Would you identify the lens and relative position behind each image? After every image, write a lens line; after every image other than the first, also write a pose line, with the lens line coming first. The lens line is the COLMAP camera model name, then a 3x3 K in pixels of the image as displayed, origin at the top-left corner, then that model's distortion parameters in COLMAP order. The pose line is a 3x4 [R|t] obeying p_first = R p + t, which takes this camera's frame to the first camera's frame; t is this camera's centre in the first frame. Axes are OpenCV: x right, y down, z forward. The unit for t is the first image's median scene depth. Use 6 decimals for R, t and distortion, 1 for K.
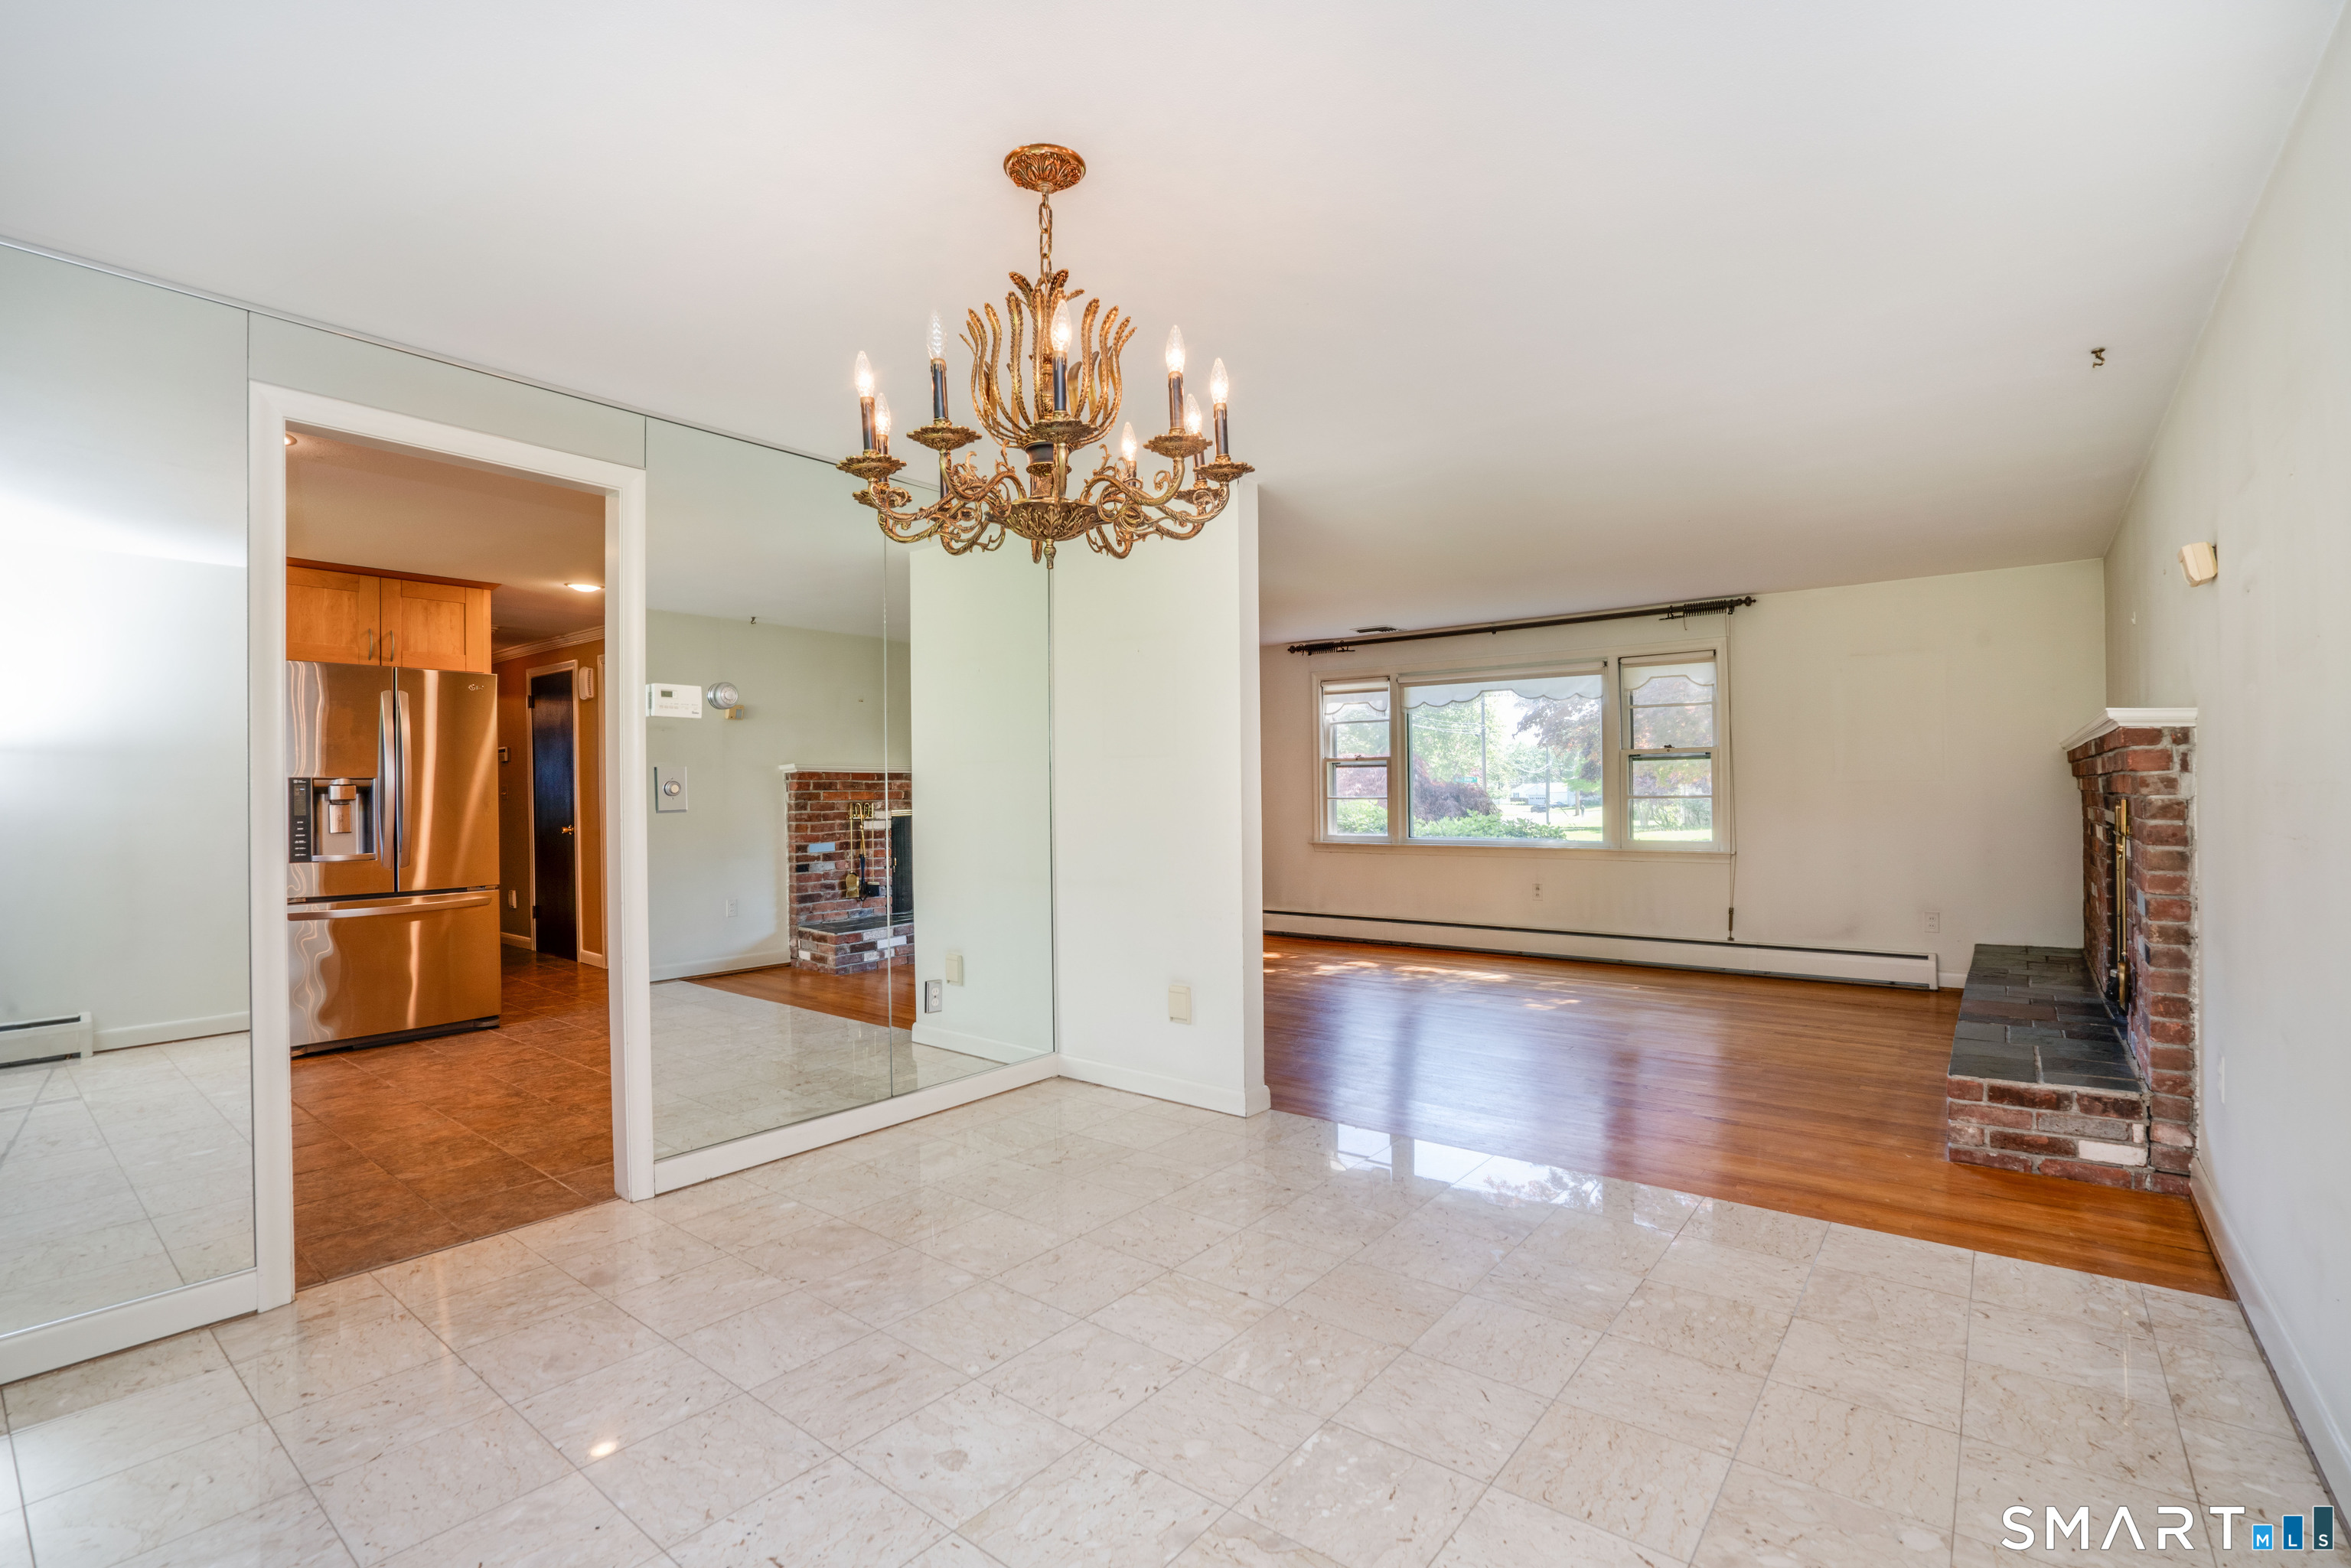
lens RADIAL K [[1075.8, 0, 1192.5], [0, 1075.8, 792.8], [0, 0, 1]] dist [-0.069936, 0.024112]
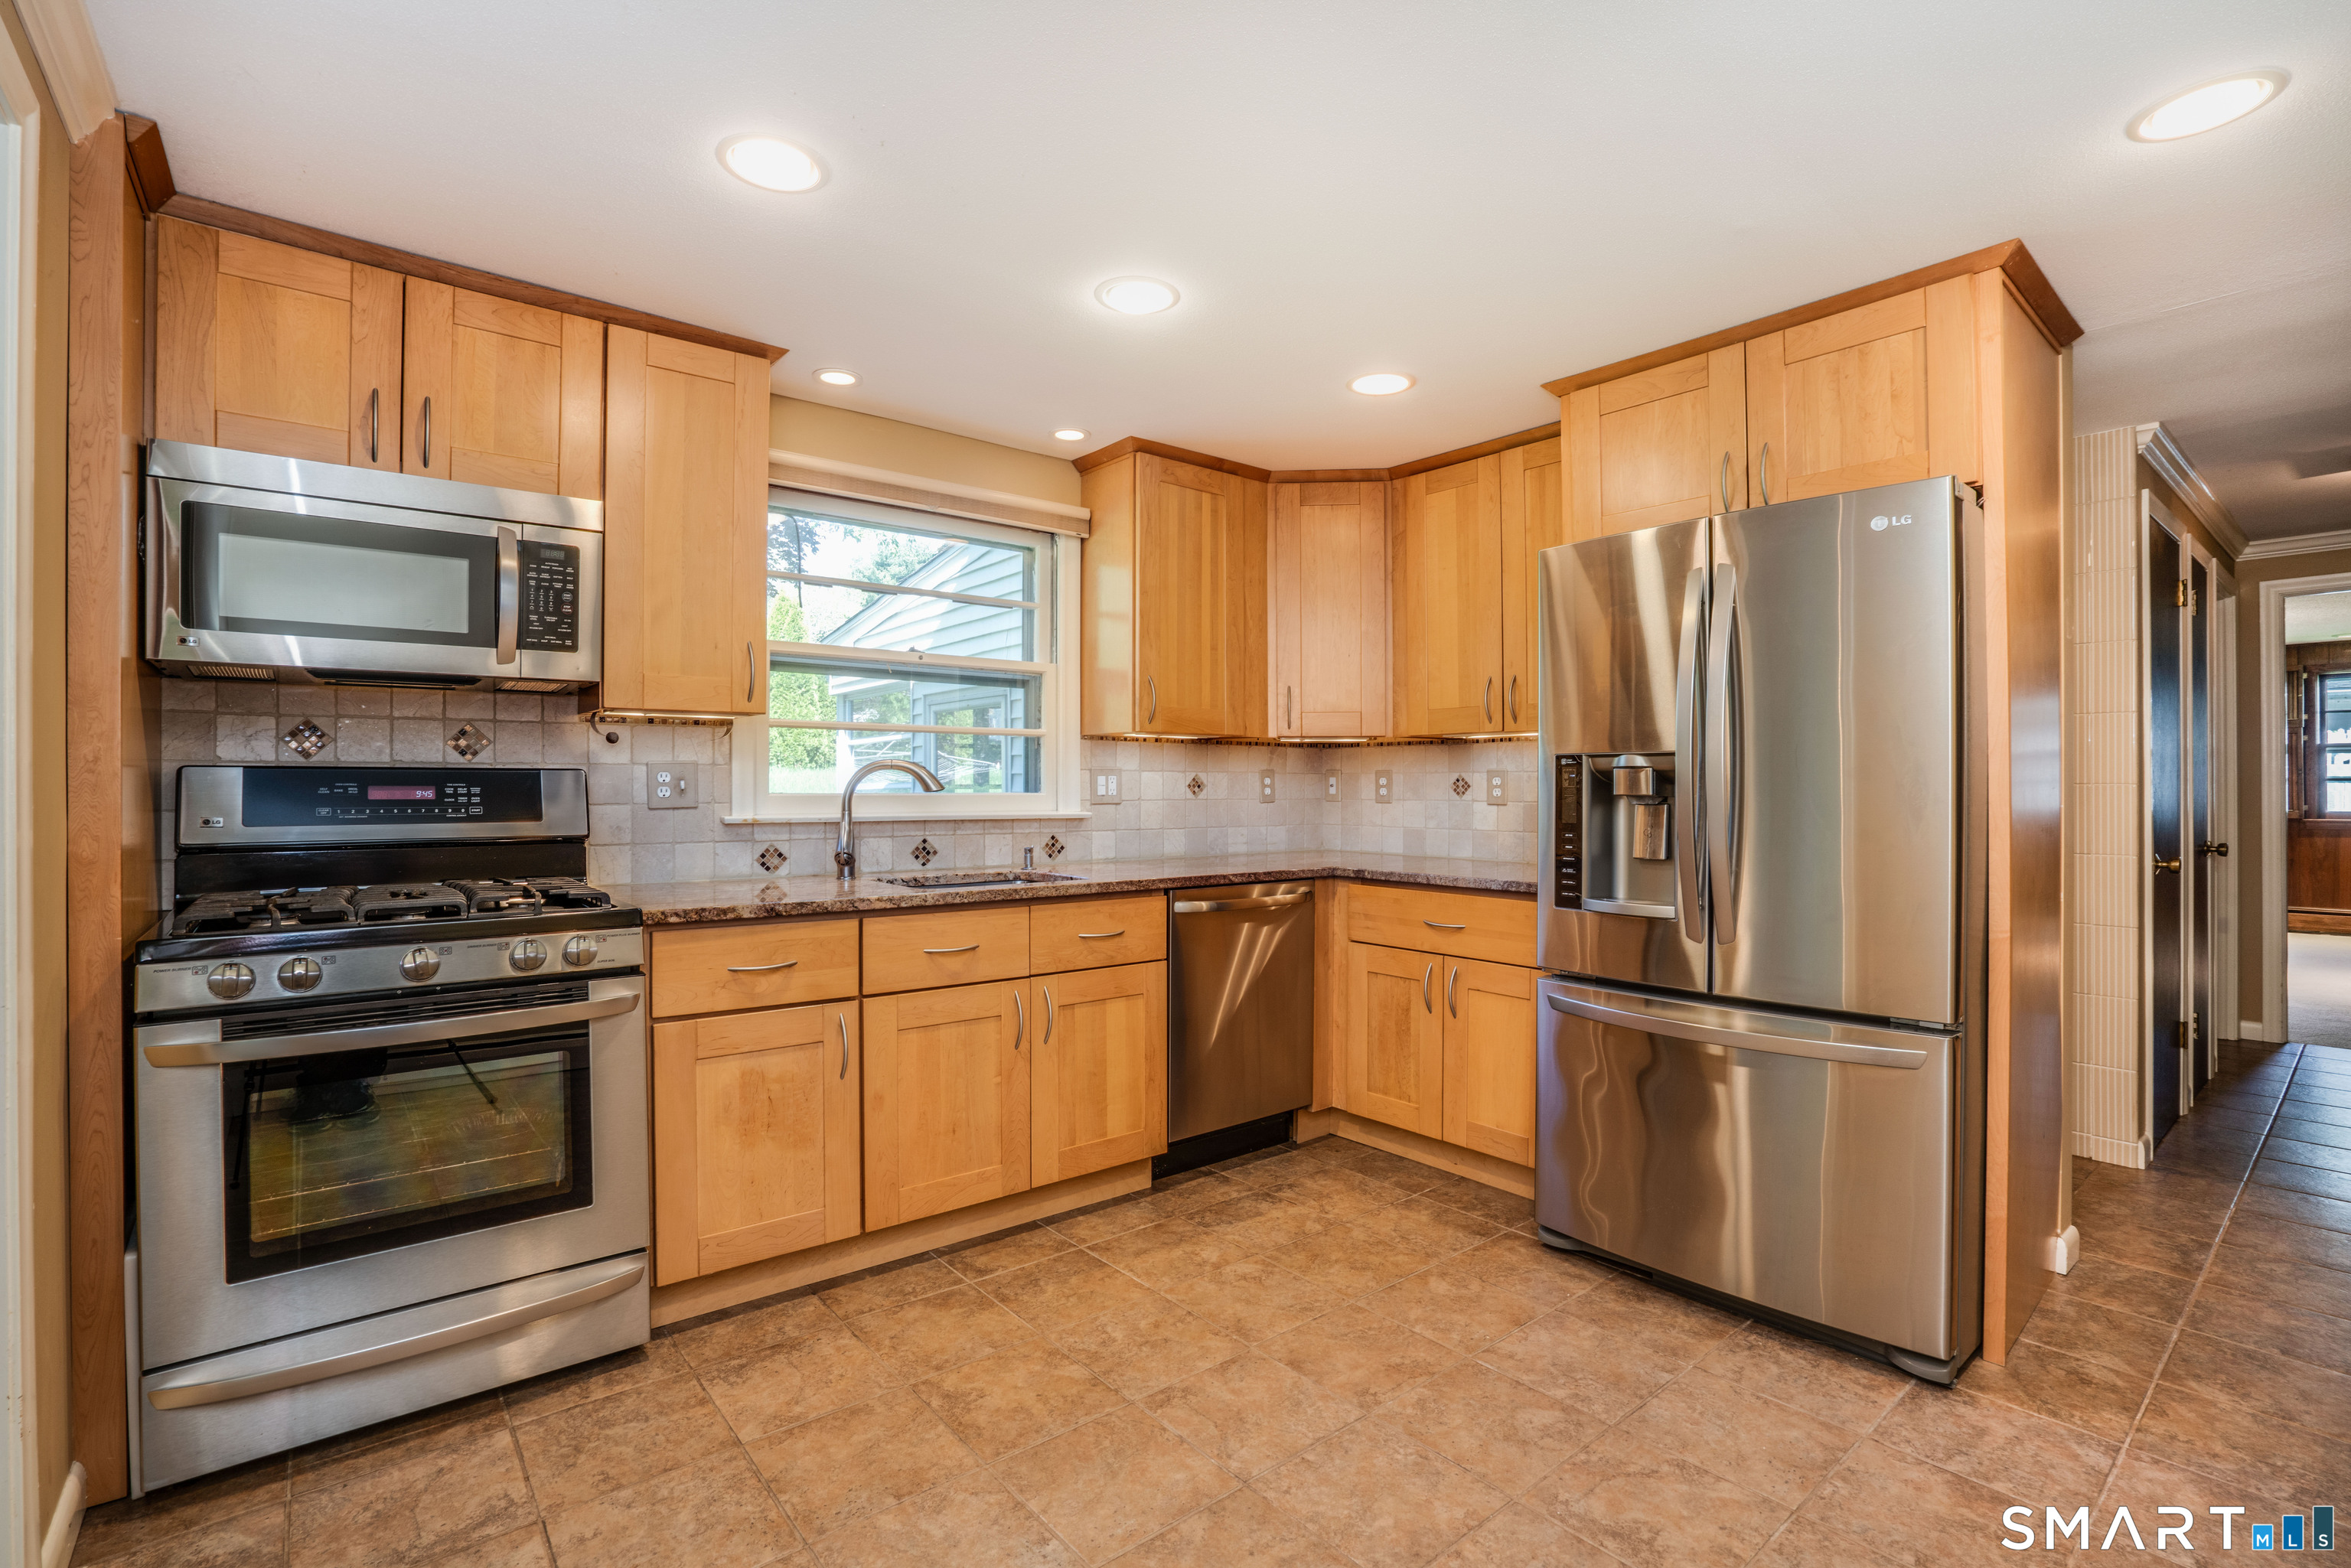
lens RADIAL K [[1060.0, 0, 1163.4], [0, 1060.0, 782.1], [0, 0, 1]] dist [-0.058499, 0.020345]
pose [[-0.220814, 0.005340, -0.975301, -0.380053], [0.007186, 0.999967, 0.003848, -0.005792], [0.975289, -0.006159, -0.220845, 1.326395]]
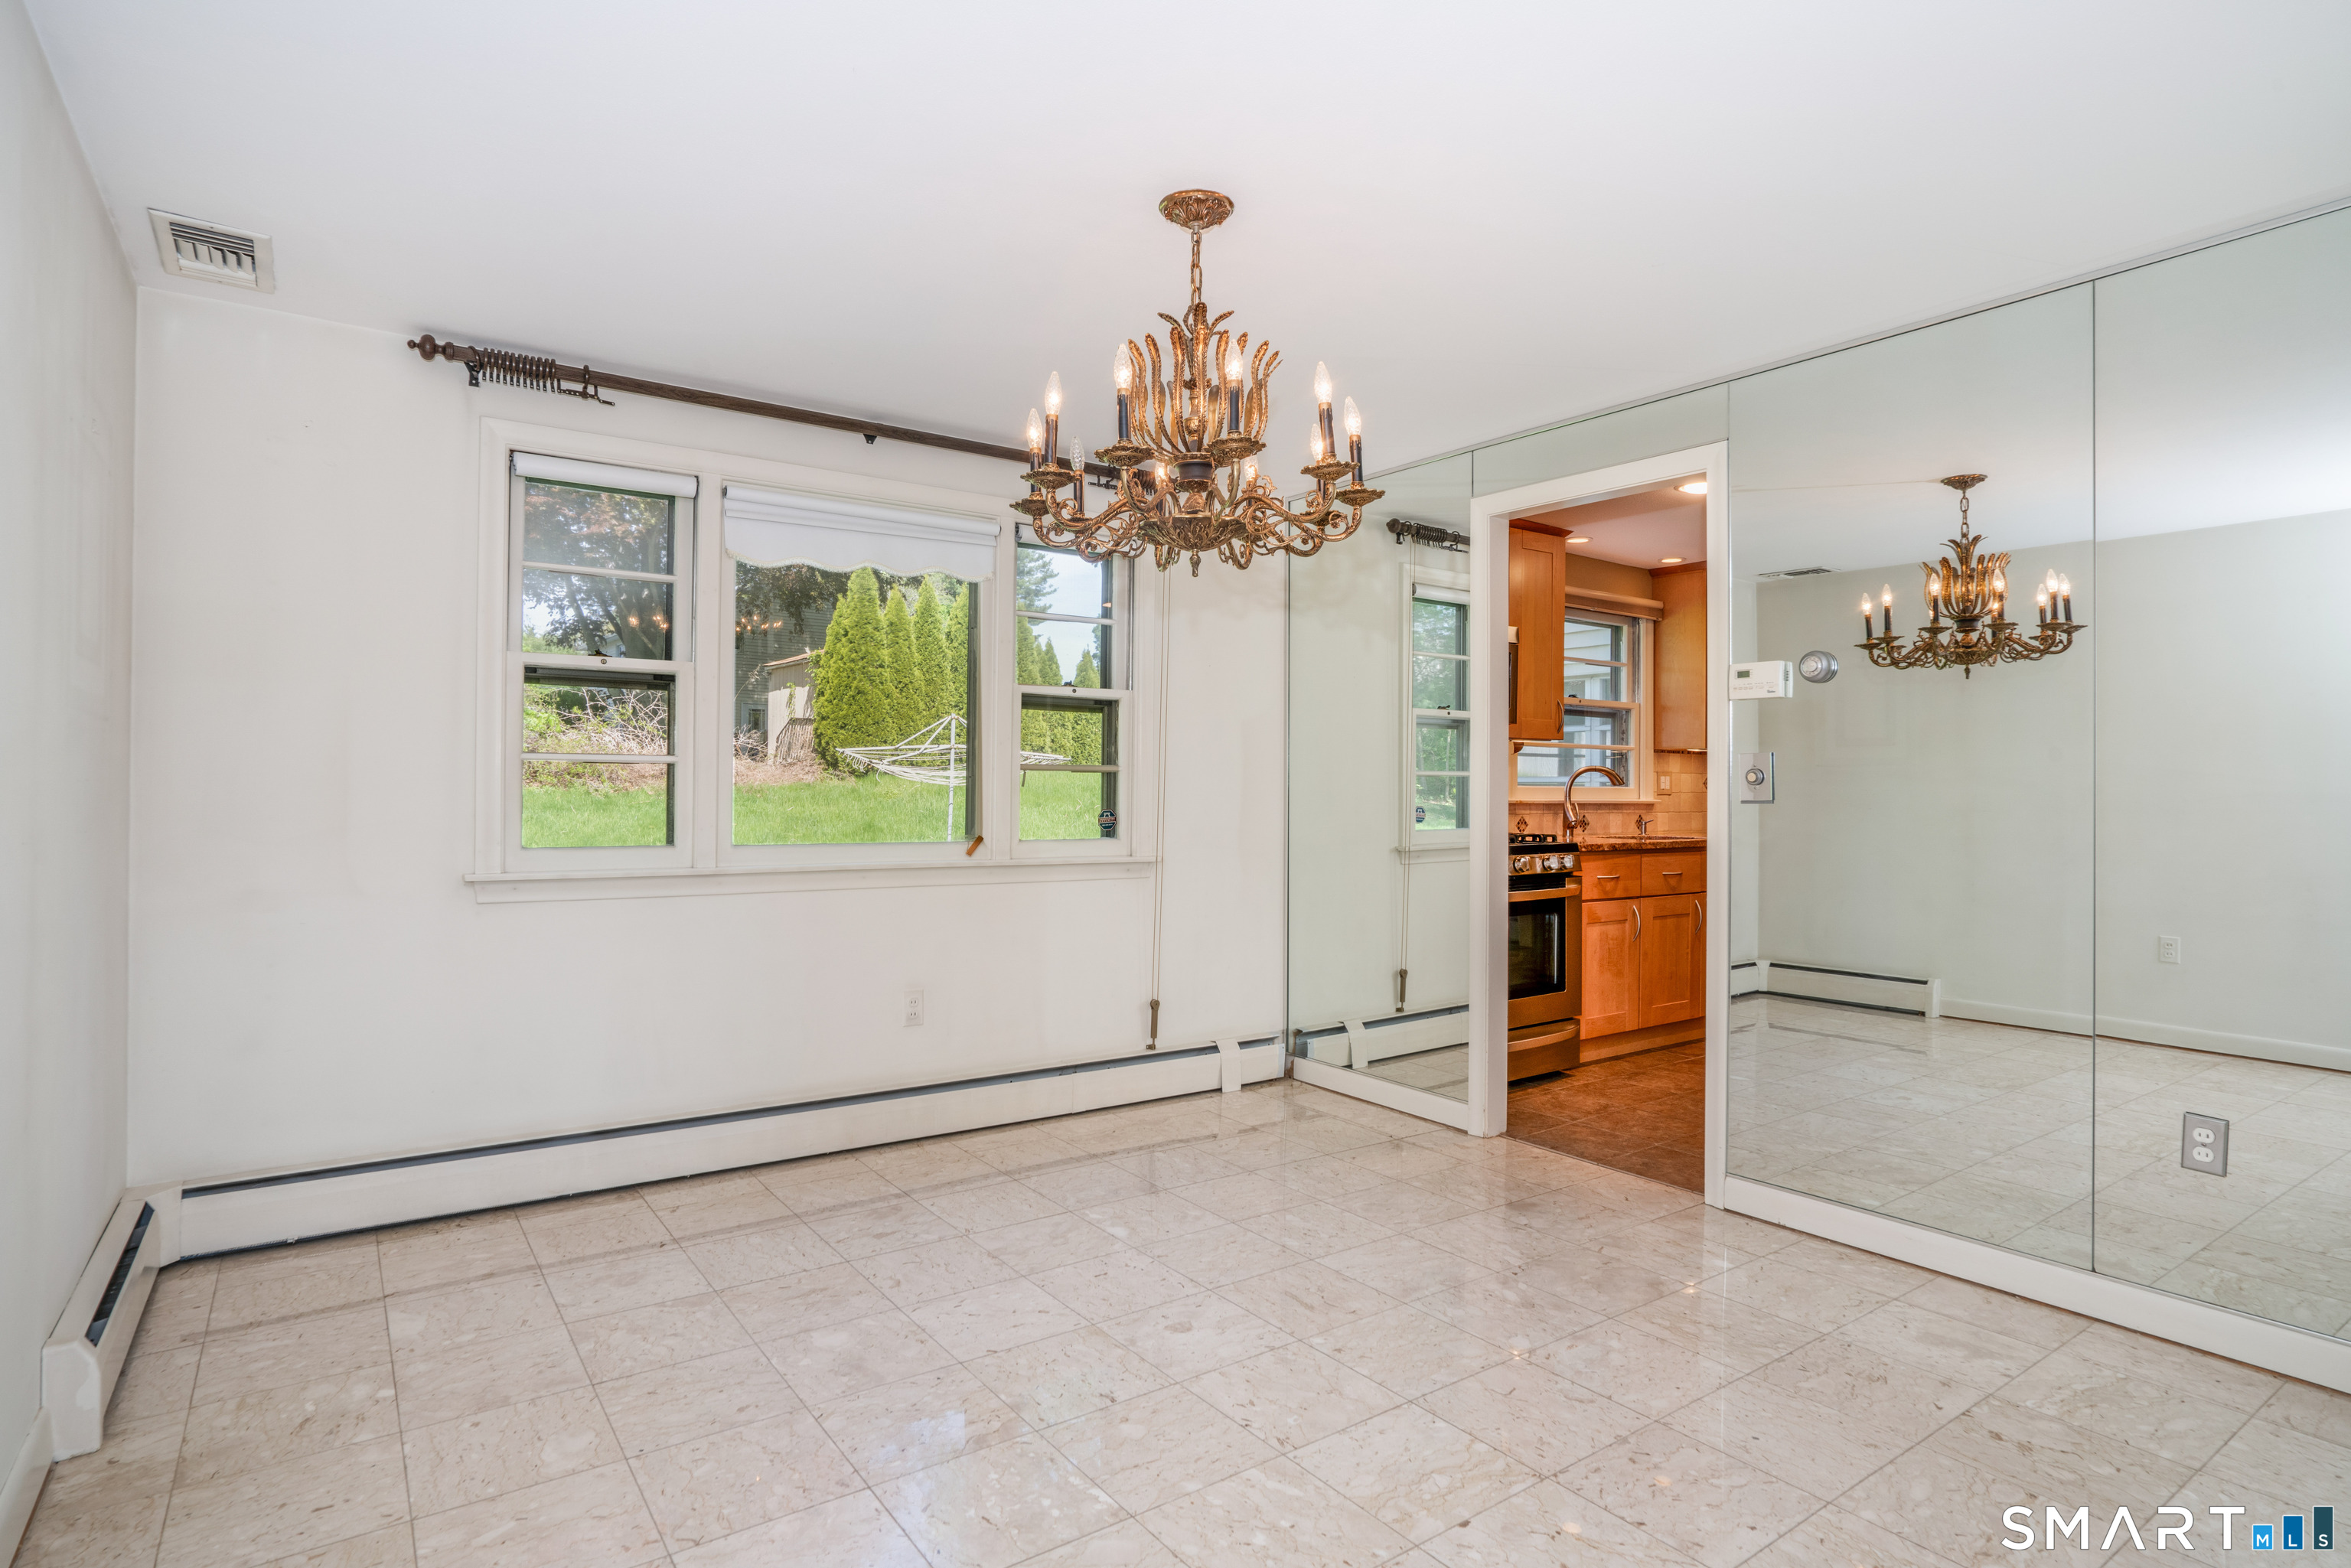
lens RADIAL K [[1197.7, 0, 1174.0], [0, 1197.7, 777.3], [0, 0, 1]] dist [-0.010854, 0.000669]
pose [[-0.283359, 0.002223, -0.959011, 0.642391], [-0.000027, 0.999997, 0.002326, -0.011678], [0.959014, 0.000685, -0.283358, 0.789819]]
